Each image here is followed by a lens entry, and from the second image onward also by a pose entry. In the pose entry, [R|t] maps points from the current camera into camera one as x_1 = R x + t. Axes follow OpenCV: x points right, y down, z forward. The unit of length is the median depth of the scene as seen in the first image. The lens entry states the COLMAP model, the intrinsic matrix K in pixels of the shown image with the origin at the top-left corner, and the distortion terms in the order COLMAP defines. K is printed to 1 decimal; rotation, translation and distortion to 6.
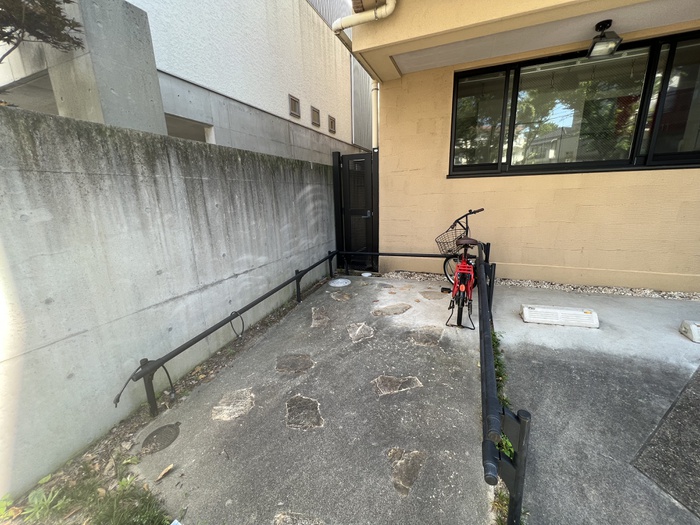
lens RADIAL K [[279.4, 0, 348.4], [0, 279.4, 263.0], [0, 0, 1]] dist [-0.001656, -0.000265]
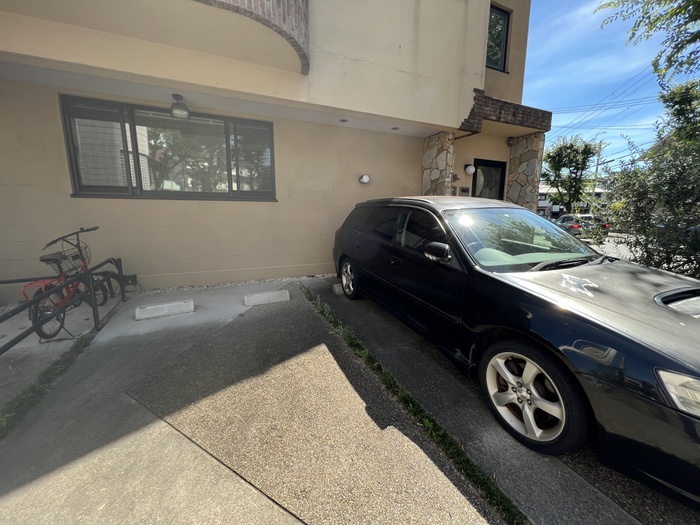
lens RADIAL K [[279.4, 0, 350.6], [0, 279.4, 262.2], [0, 0, 1]] dist [-0.001656, -0.000265]
pose [[0.684703, -0.094714, 0.722642, 0.360094], [0.153535, 0.988014, -0.015979, 0.107567], [-0.712467, 0.121892, 0.691038, -0.420905]]
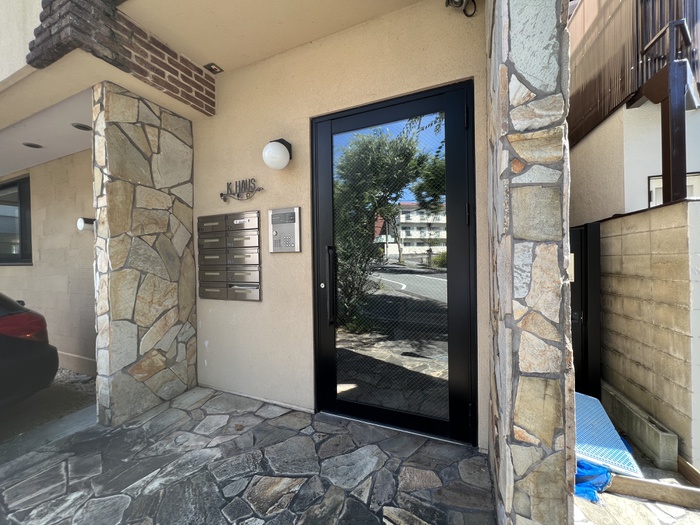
lens RADIAL K [[279.4, 0, 348.8], [0, 279.4, 261.3], [0, 0, 1]] dist [-0.001656, -0.000265]
pose [[0.999836, 0.009034, -0.015727, 2.659337], [-0.012421, 0.972913, -0.230836, -0.053725], [0.013215, 0.230993, 0.972866, -0.308937]]
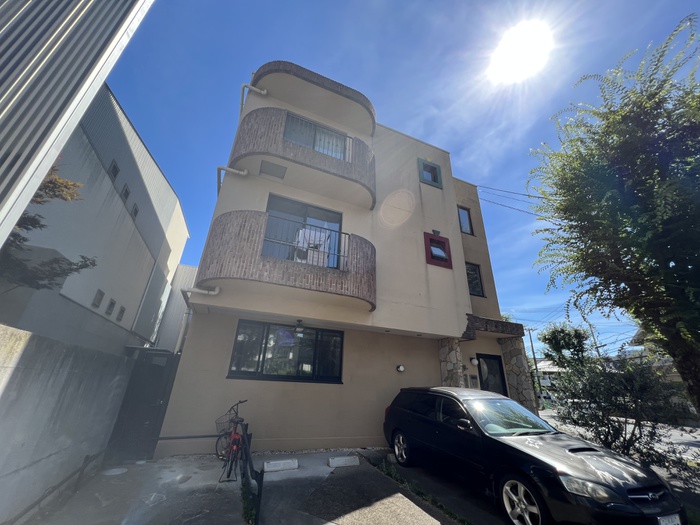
lens RADIAL K [[279.4, 0, 349.8], [0, 279.4, 259.7], [0, 0, 1]] dist [-0.001656, -0.000265]
pose [[0.697356, 0.343597, 0.628995, -0.463688], [0.115488, 0.812260, -0.571748, 0.163626], [-0.707359, 0.471354, 0.526753, -0.777905]]
